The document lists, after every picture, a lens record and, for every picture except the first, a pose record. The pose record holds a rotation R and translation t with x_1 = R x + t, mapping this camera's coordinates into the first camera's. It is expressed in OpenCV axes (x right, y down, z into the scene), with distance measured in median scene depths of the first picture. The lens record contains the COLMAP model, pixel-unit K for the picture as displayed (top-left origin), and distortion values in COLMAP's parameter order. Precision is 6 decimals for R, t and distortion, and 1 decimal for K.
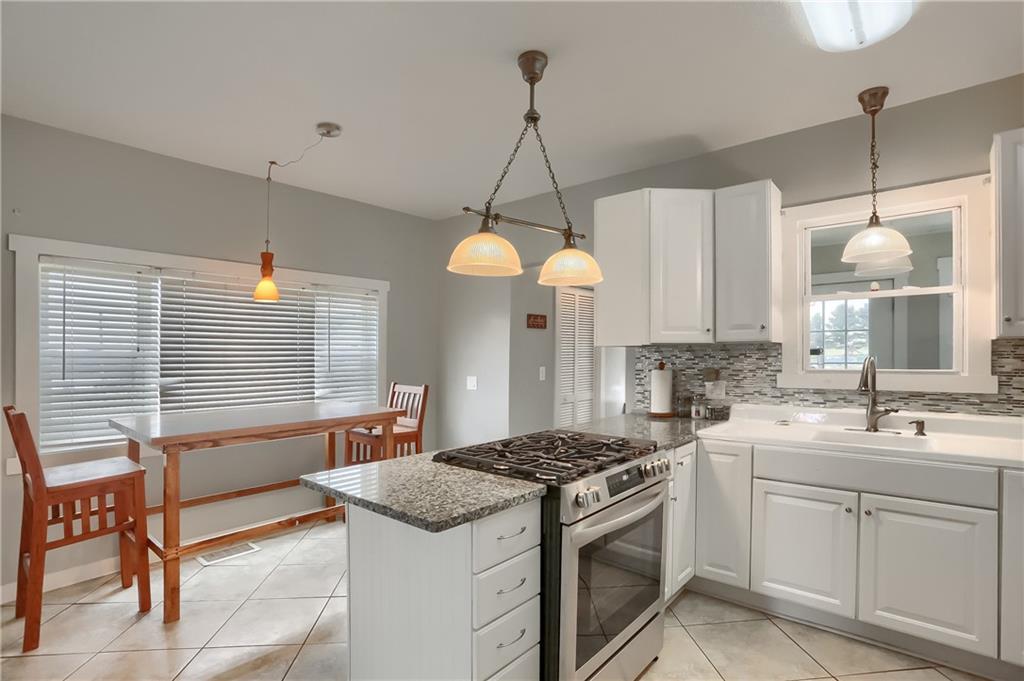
lens RADIAL K [[512.3, 0, 503.2], [0, 512.3, 342.9], [0, 0, 1]] dist [-0.046382, 0.017465]
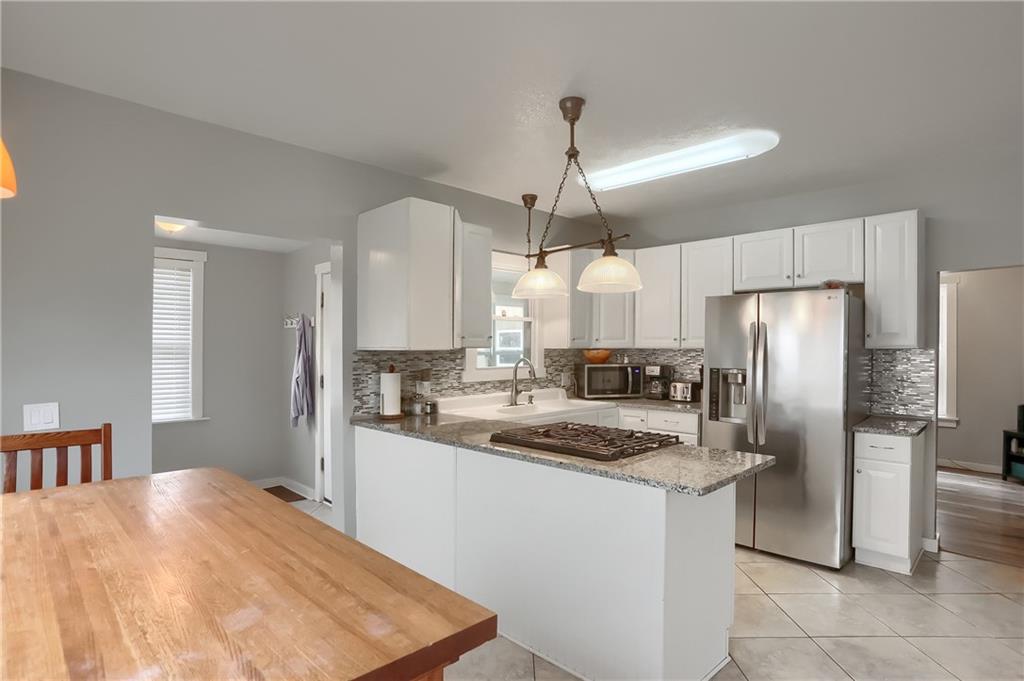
lens RADIAL K [[546.9, 0, 510.0], [0, 546.9, 359.4], [0, 0, 1]] dist [-0.056534, 0.025502]
pose [[0.090114, -0.011648, 0.995863, -0.813358], [-0.019004, 0.999729, 0.013413, 0.006771], [-0.995750, -0.020134, 0.089869, 0.705498]]
